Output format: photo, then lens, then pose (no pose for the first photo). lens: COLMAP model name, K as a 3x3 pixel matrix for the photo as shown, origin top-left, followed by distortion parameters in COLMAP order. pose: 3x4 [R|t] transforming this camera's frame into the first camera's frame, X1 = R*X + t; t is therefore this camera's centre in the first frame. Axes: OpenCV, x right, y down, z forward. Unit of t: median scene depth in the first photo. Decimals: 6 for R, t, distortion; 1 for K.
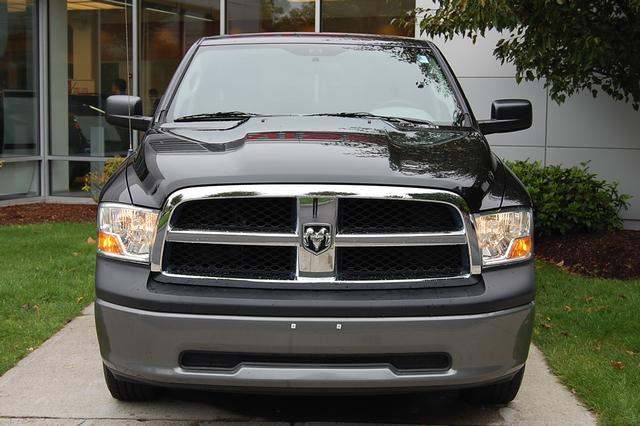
lens RADIAL K [[1022.7, 0, 318.1], [0, 1022.7, 206.9], [0, 0, 1]] dist [-0.026065, 0.000000]
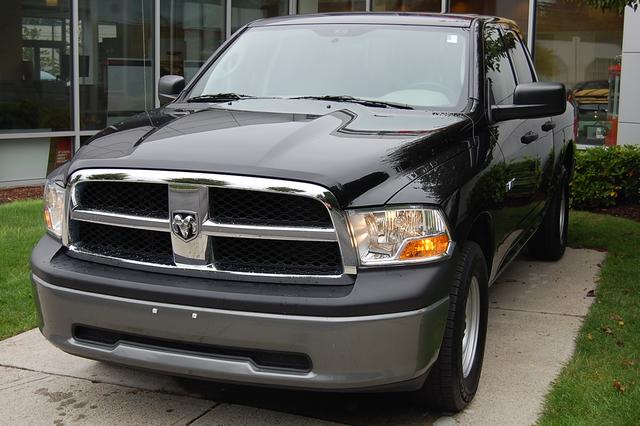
lens RADIAL K [[943.7, 0, 322.2], [0, 943.7, 218.3], [0, 0, 1]] dist [-0.032487, 0.000000]
pose [[0.932856, 0.063717, -0.354571, 0.437213], [-0.046315, 0.997279, 0.057362, -0.034077], [0.357261, -0.037088, 0.933268, 0.188871]]
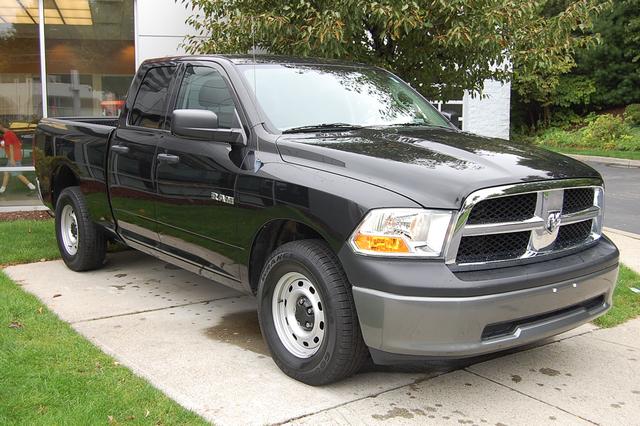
lens RADIAL K [[746.4, 0, 320.8], [0, 746.4, 214.8], [0, 0, 1]] dist [-0.032999, 0.000000]
pose [[0.793041, -0.094928, 0.601726, -0.787543], [0.070045, 0.995442, 0.064725, -0.057707], [-0.605128, -0.009182, 0.796075, 0.419074]]
